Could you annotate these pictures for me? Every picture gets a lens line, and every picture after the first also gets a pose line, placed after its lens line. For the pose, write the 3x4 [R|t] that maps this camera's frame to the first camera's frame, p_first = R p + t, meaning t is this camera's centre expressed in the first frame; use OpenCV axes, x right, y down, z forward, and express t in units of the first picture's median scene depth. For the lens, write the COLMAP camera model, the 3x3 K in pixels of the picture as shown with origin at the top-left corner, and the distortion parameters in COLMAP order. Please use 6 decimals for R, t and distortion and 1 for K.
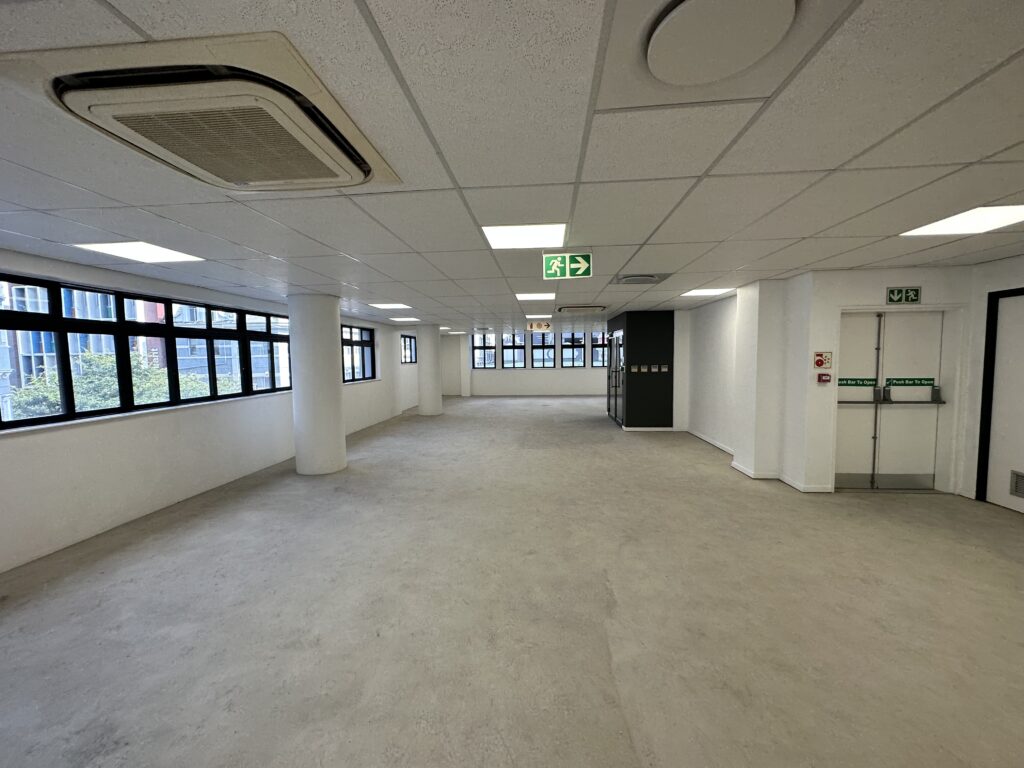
lens RADIAL K [[403.8, 0, 514.2], [0, 403.8, 382.9], [0, 0, 1]] dist [-0.001467, -0.000452]
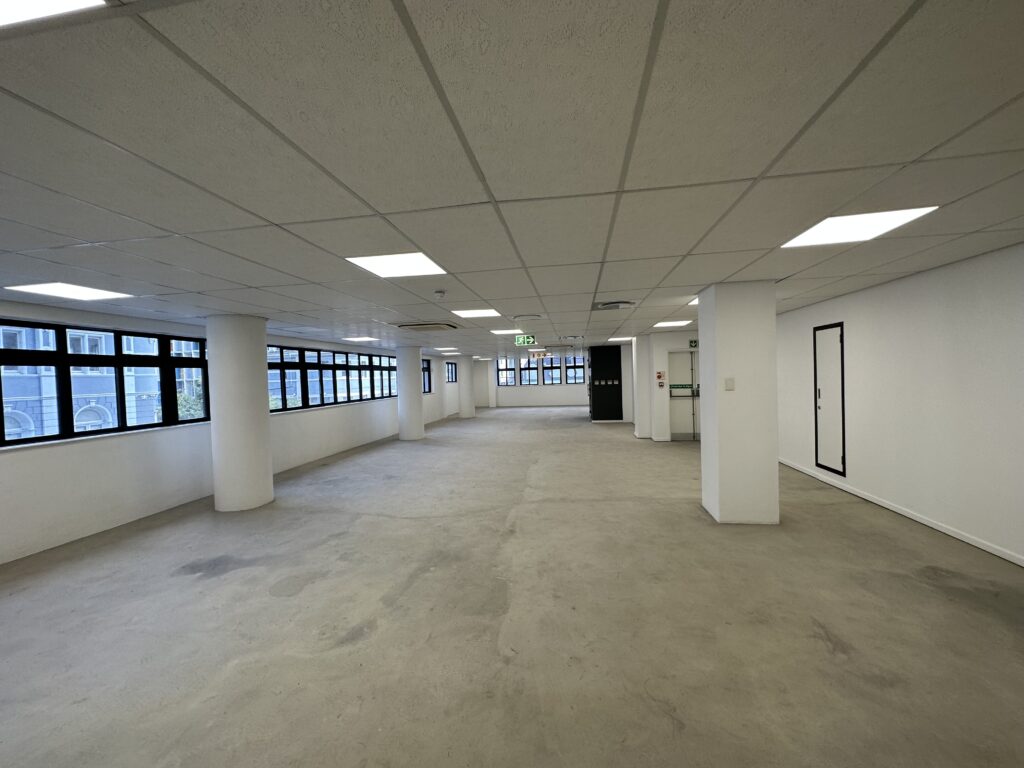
lens RADIAL K [[403.8, 0, 513.4], [0, 403.8, 385.6], [0, 0, 1]] dist [-0.001467, -0.000452]
pose [[0.996840, -0.016353, -0.077738, 0.062807], [0.013111, 0.999030, -0.042034, 0.024391], [0.078350, 0.040882, 0.996087, -0.379529]]
